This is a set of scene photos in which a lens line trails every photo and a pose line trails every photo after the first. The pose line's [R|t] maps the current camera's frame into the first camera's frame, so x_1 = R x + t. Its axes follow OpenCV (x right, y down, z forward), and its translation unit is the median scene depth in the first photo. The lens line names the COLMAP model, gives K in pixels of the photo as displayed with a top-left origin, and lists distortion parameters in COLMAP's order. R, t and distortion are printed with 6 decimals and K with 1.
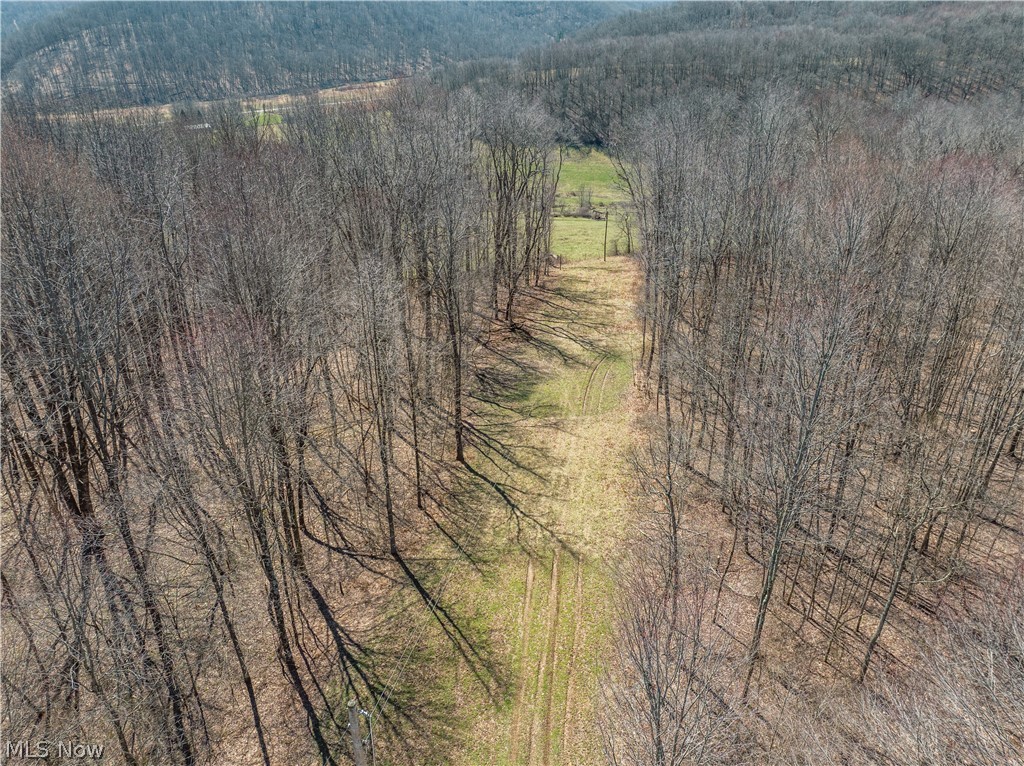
lens RADIAL K [[719.7, 0, 512.3], [0, 719.7, 383.1], [0, 0, 1]] dist [-0.037930, -0.003483]
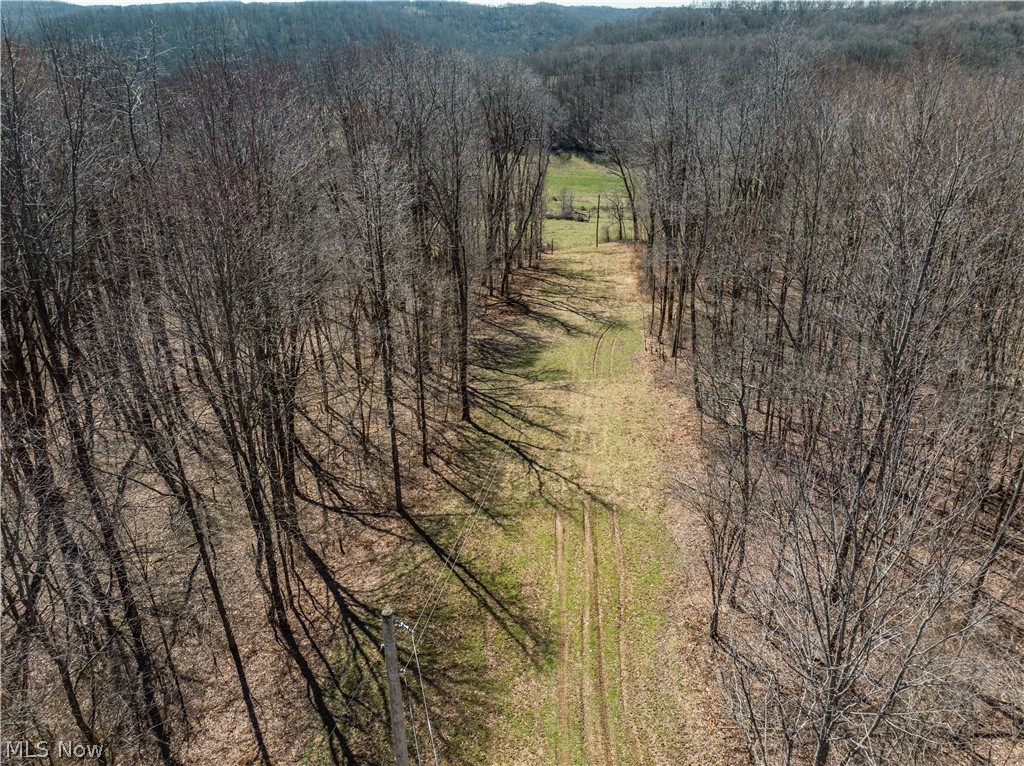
lens RADIAL K [[719.7, 0, 512.1], [0, 719.7, 382.7], [0, 0, 1]] dist [-0.037930, -0.003483]
pose [[0.999460, -0.016611, 0.028362, -0.045937], [0.017266, 0.999586, -0.022999, 0.094450], [-0.027968, 0.023476, 0.999333, 0.107356]]
